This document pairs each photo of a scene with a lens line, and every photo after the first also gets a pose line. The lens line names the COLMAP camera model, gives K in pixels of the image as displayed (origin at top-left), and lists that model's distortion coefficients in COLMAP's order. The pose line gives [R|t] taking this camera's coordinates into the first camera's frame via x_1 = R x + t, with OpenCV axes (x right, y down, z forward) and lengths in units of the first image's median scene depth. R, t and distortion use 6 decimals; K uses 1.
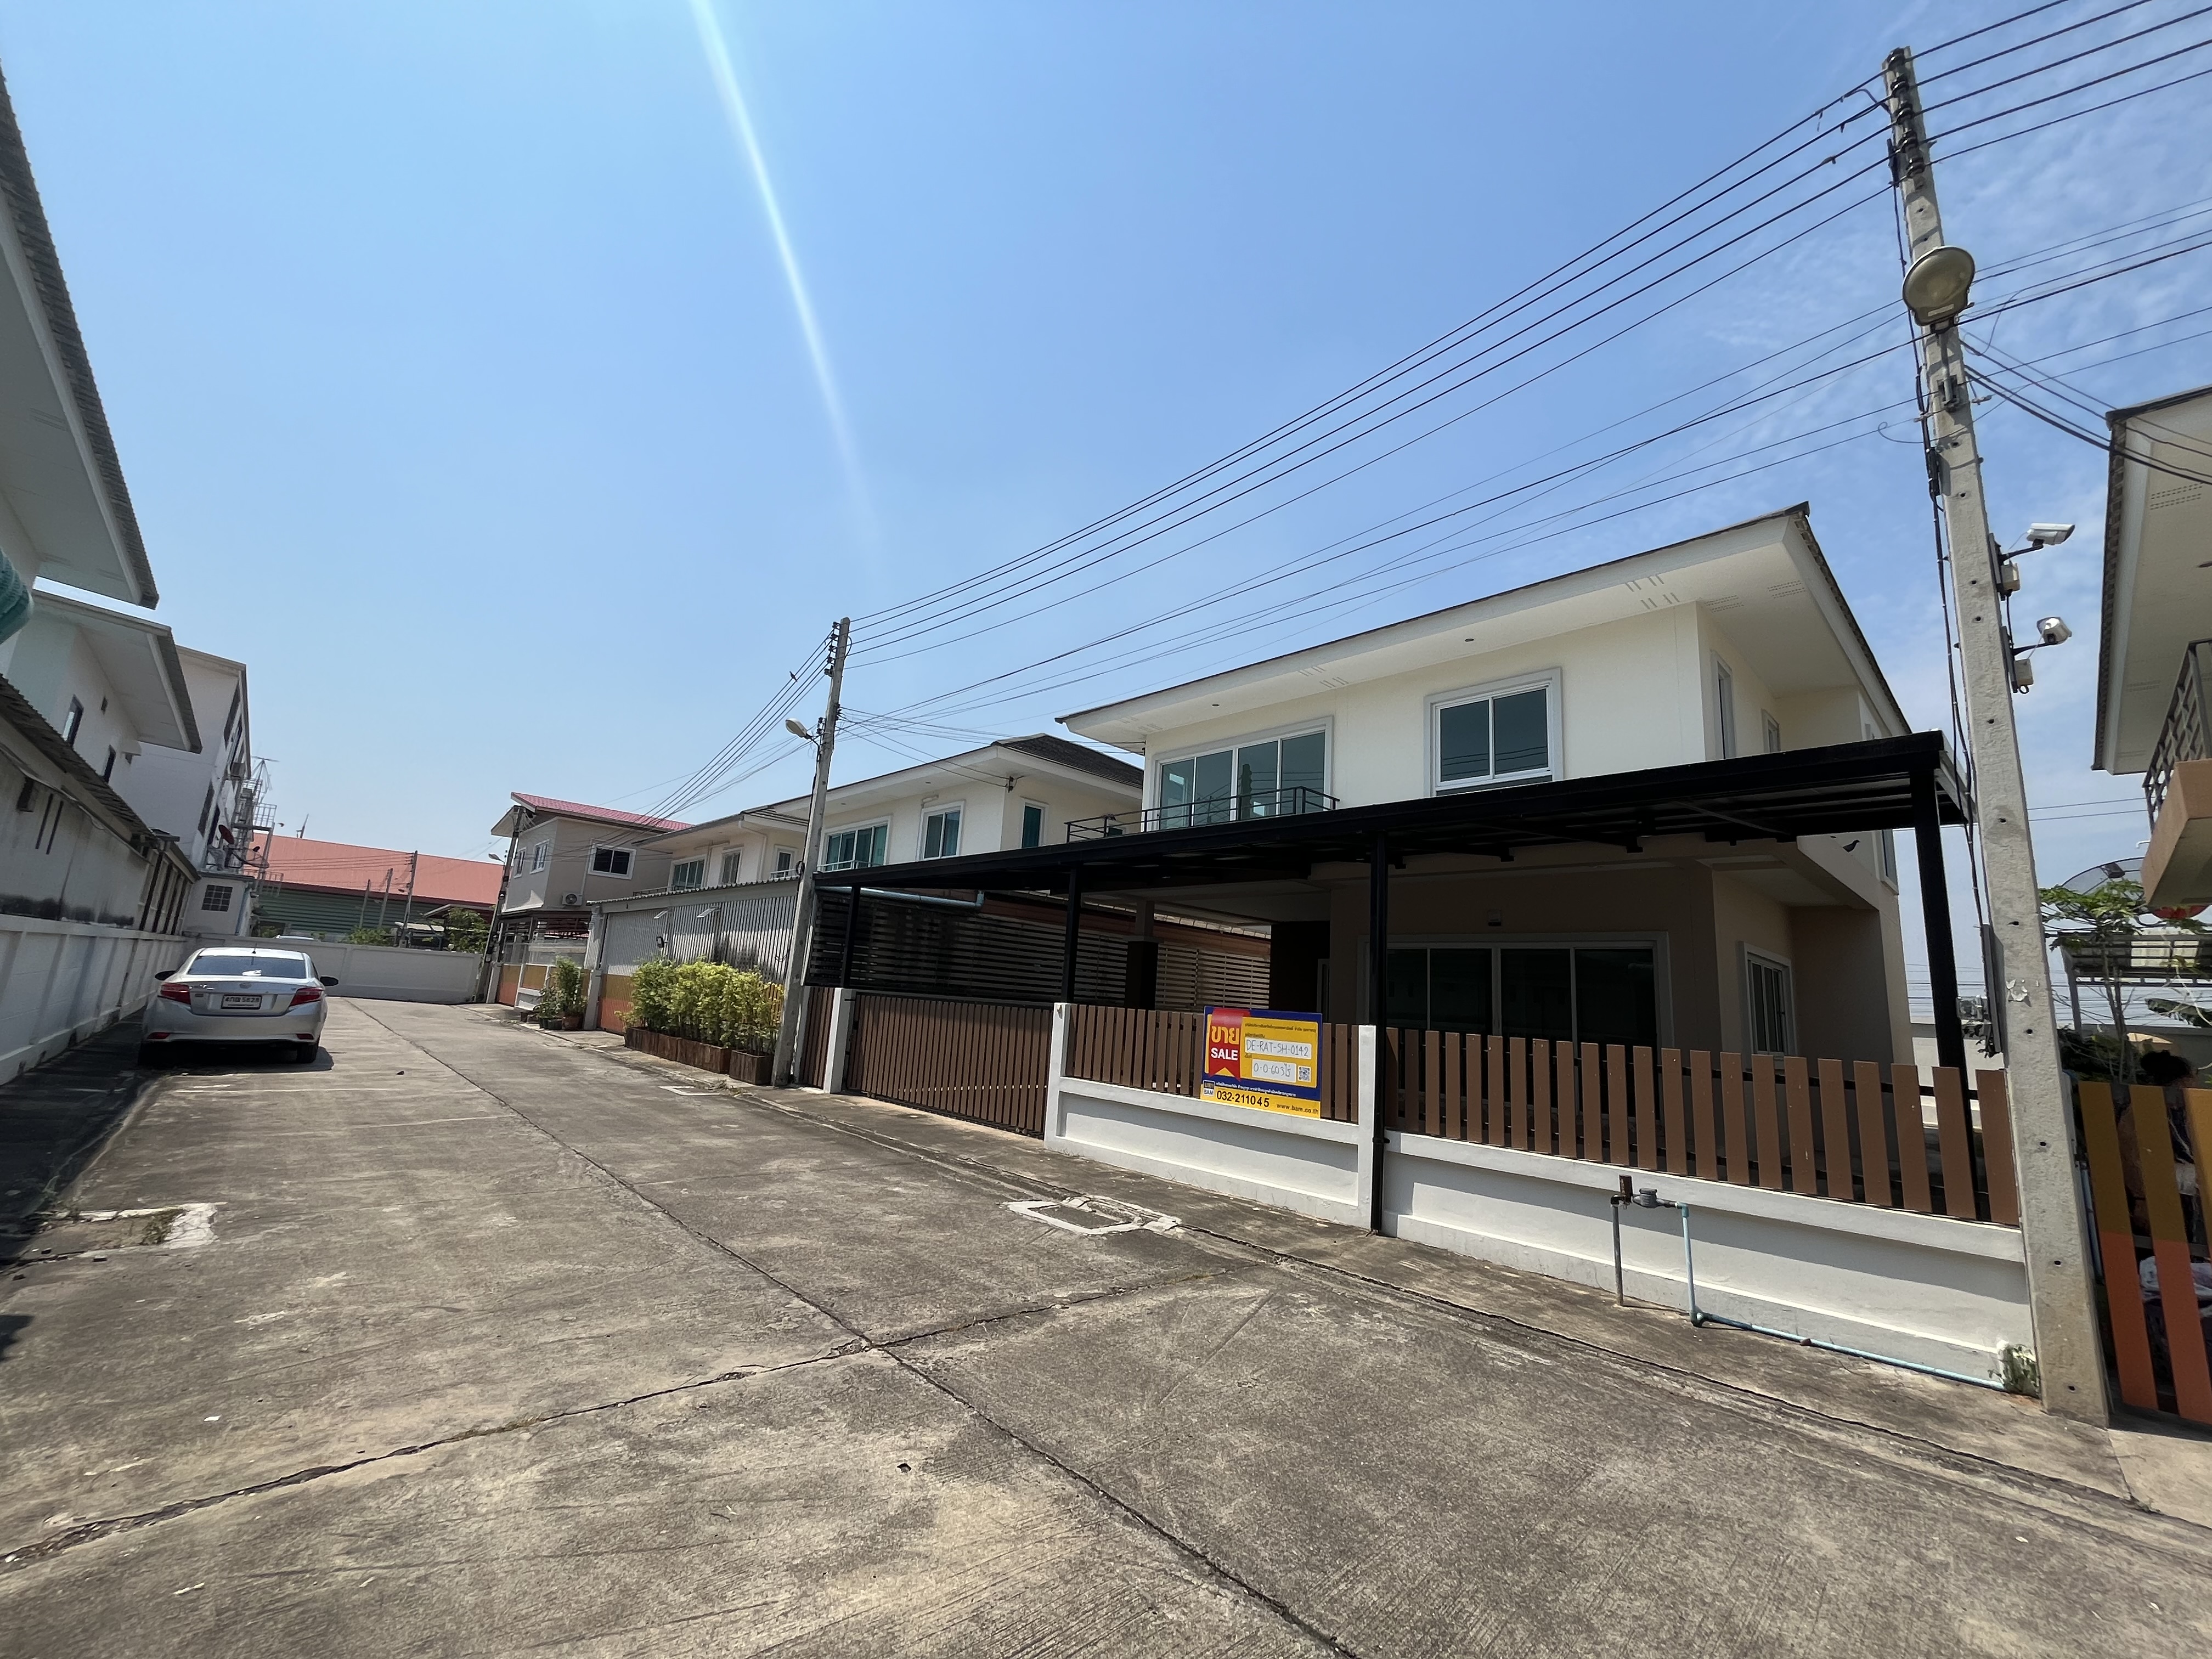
lens RADIAL K [[887.4, 0, 1106.0], [0, 887.4, 829.5], [0, 0, 1]] dist [-0.001510, -0.000177]
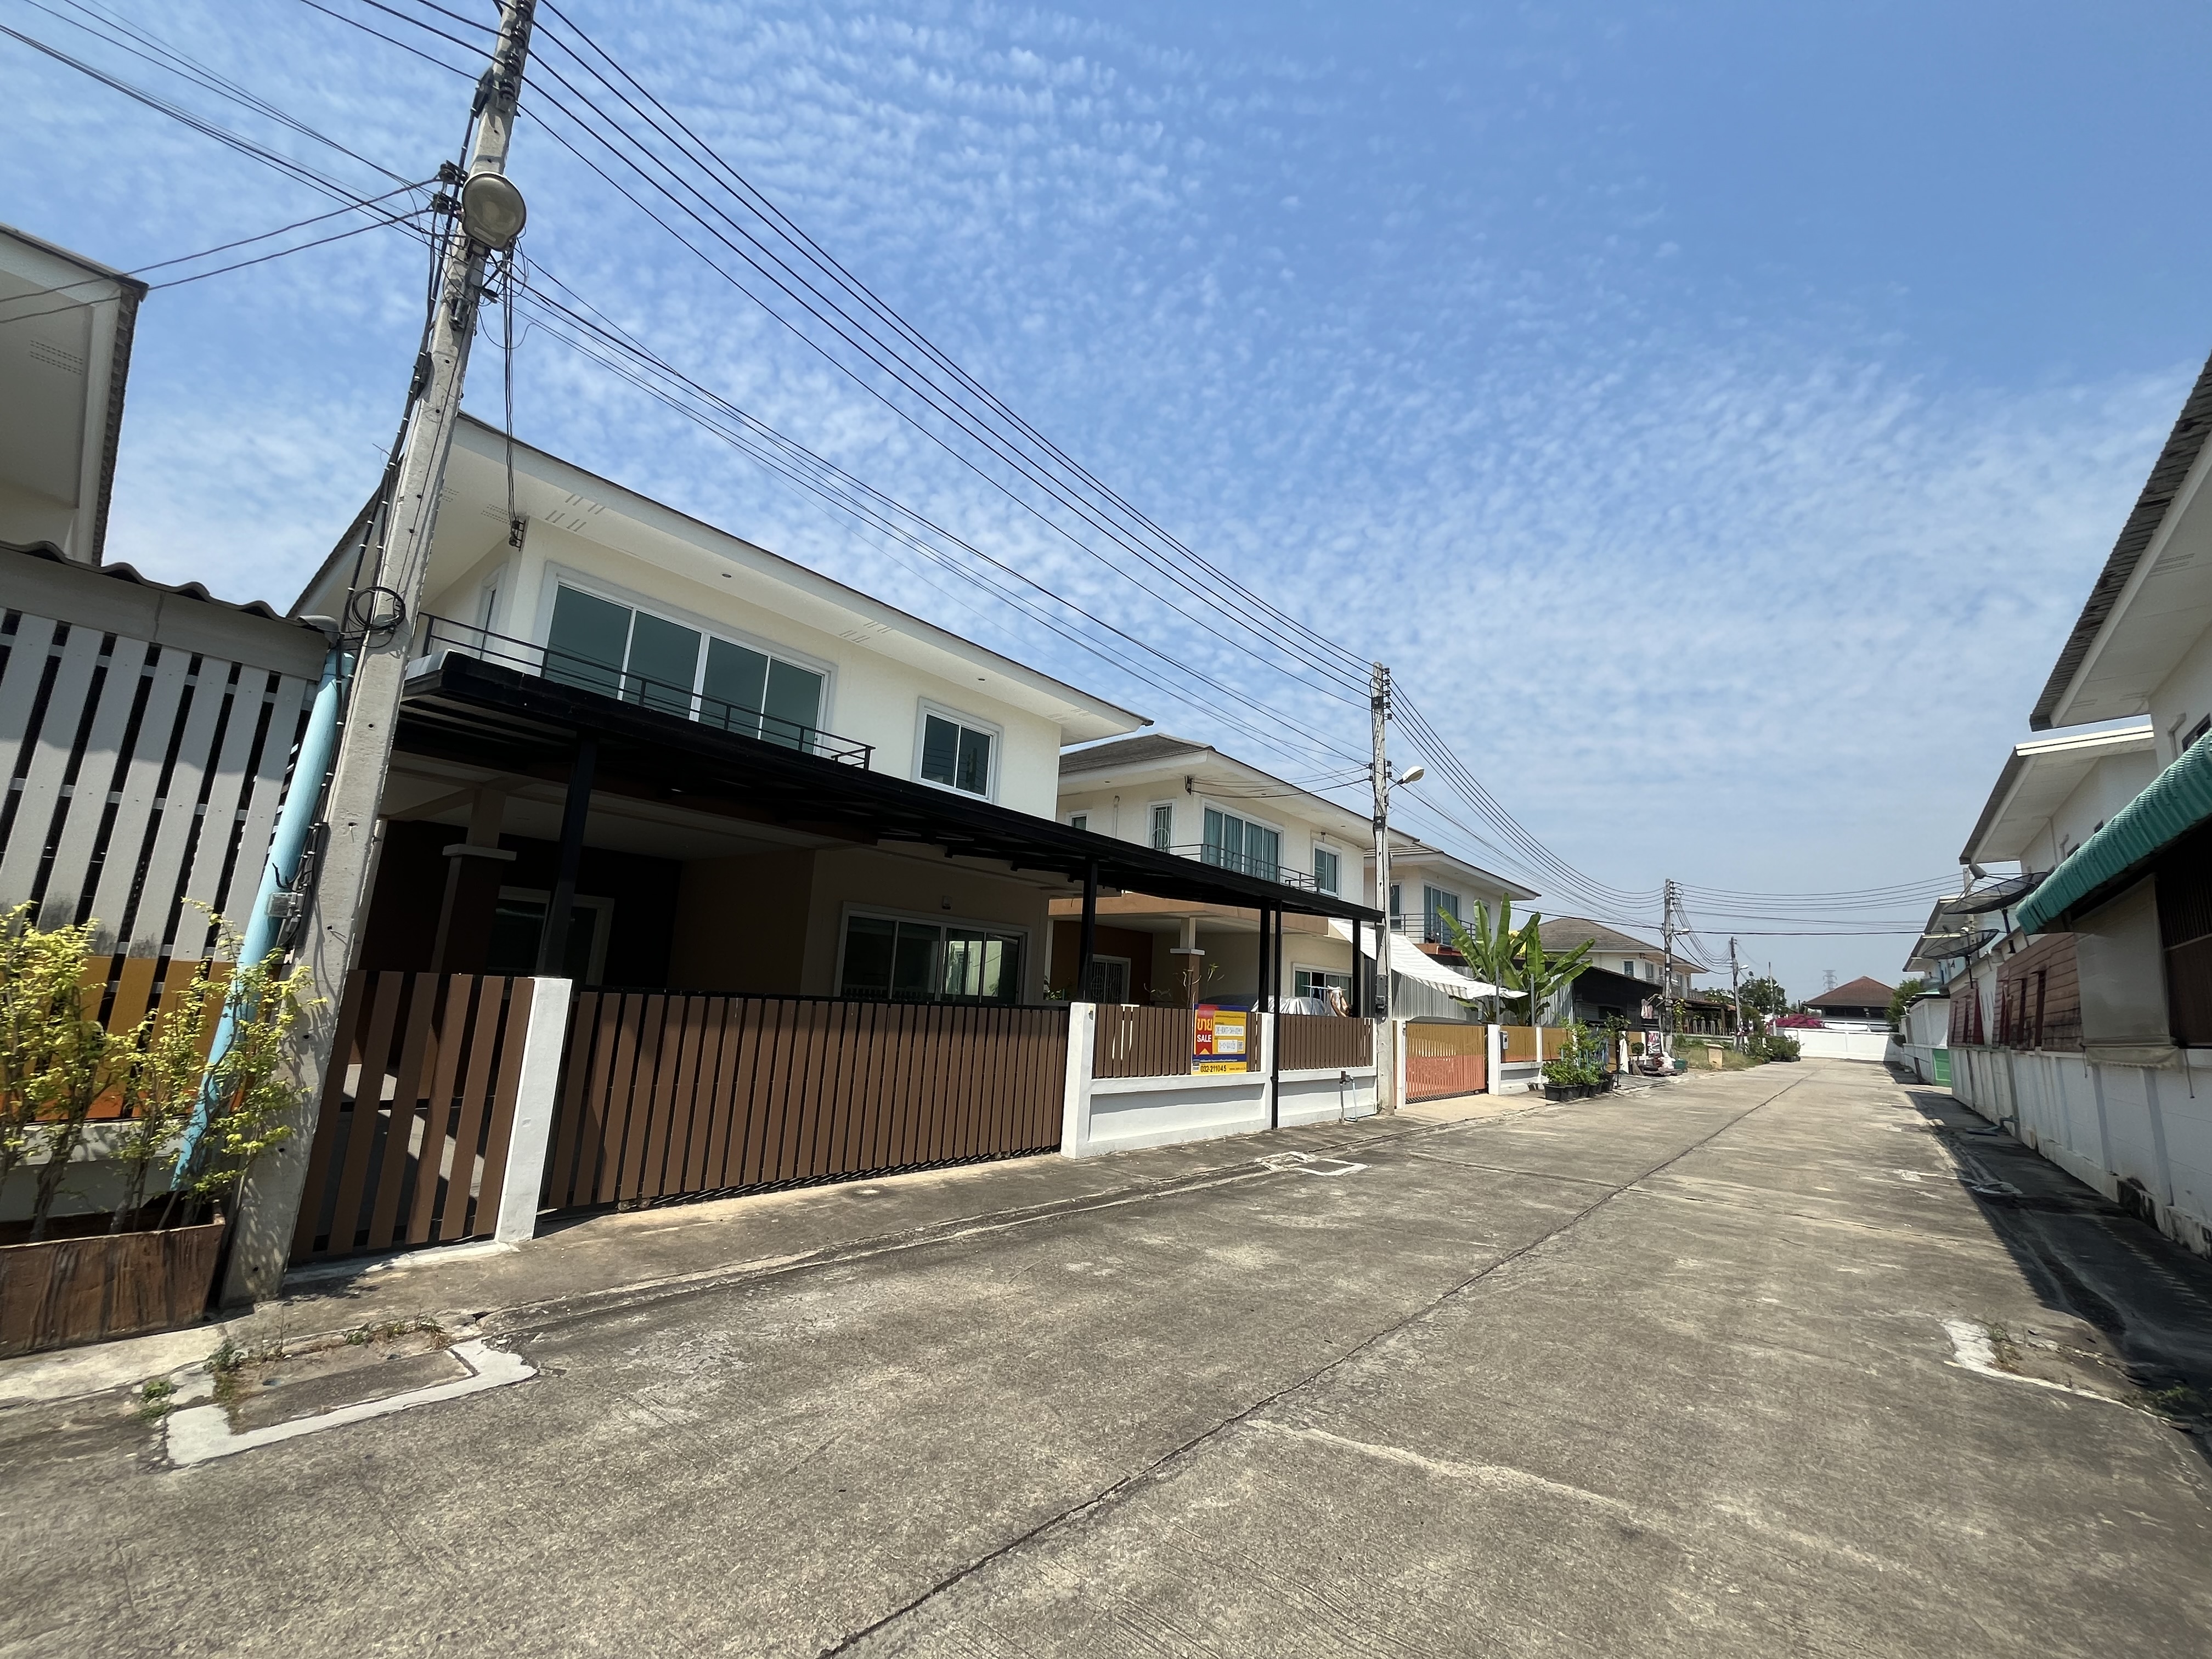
lens RADIAL K [[889.2, 0, 1106.0], [0, 889.2, 829.5], [0, 0, 1]] dist [0.001135, 0.000121]
pose [[-0.110941, 0.117216, 0.986890, -1.199361], [-0.250020, 0.957791, -0.141866, 0.174814], [-0.961864, -0.262481, -0.076952, 1.307343]]
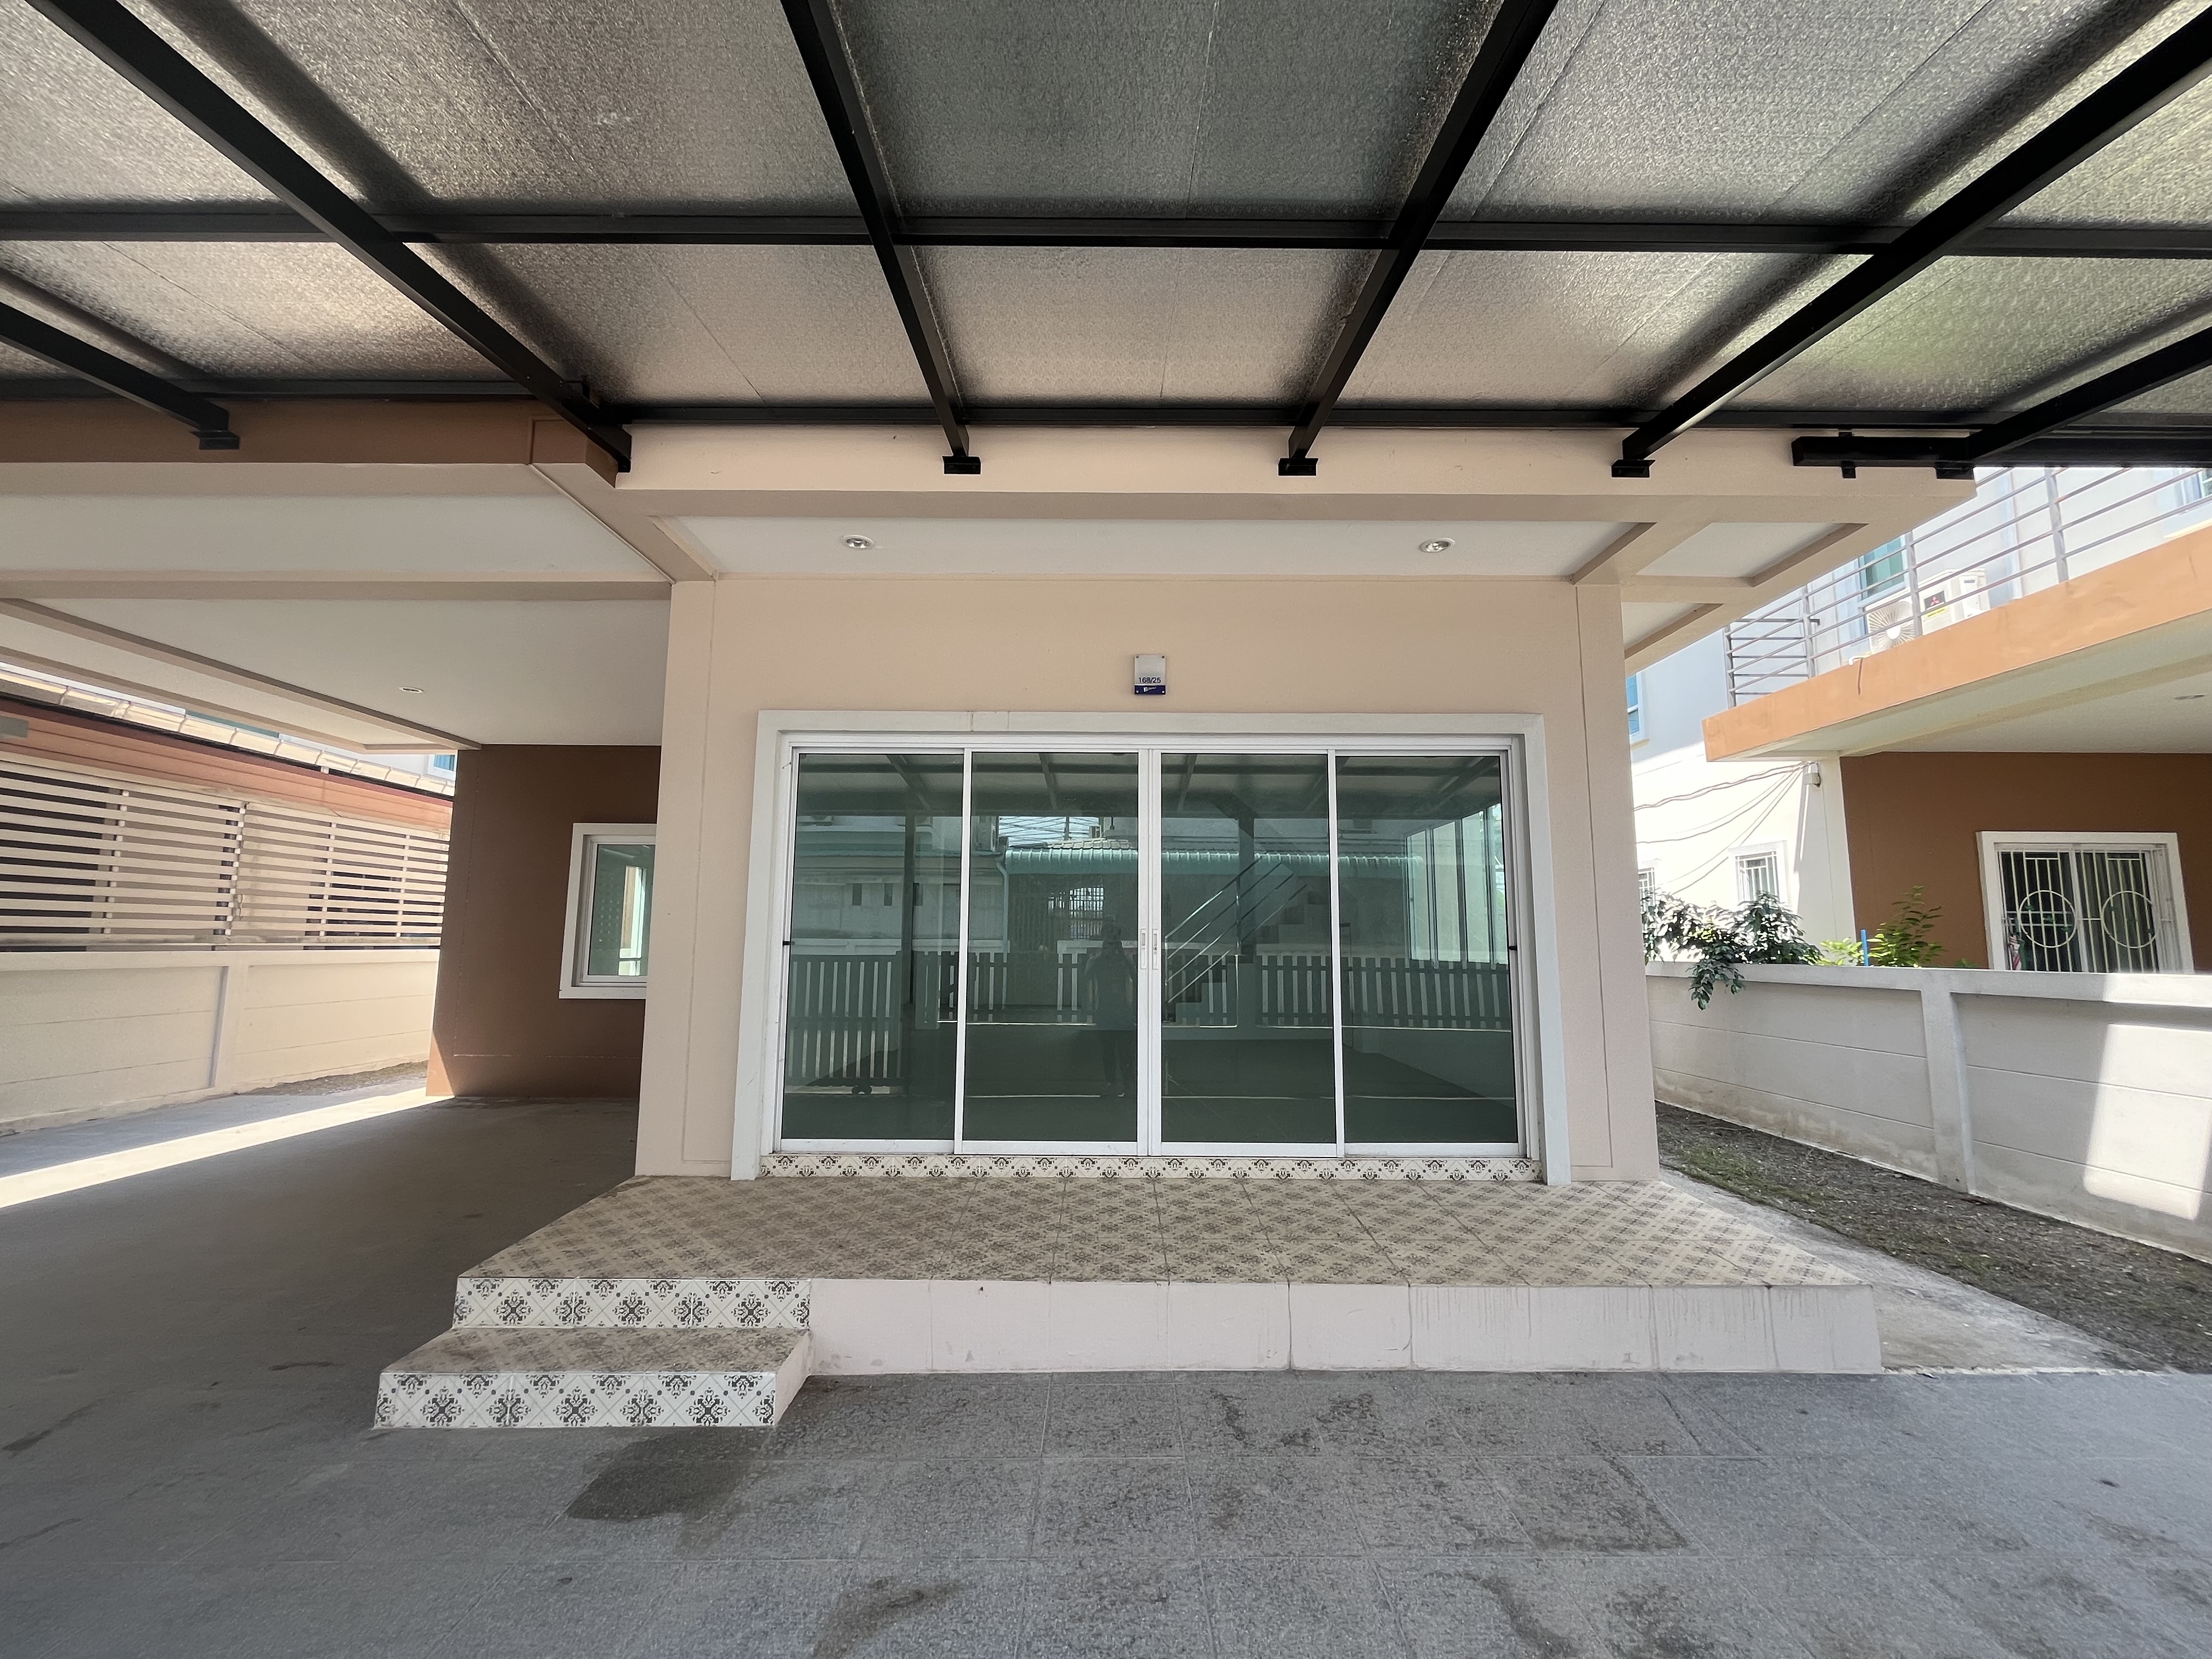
lens RADIAL K [[887.4, 0, 1106.0], [0, 887.4, 829.5], [0, 0, 1]] dist [-0.001510, -0.000177]
pose [[0.685662, 0.028870, 0.727347, 0.087523], [-0.101003, 0.993321, 0.055788, 0.091365], [-0.720878, -0.111716, 0.683999, 0.455789]]
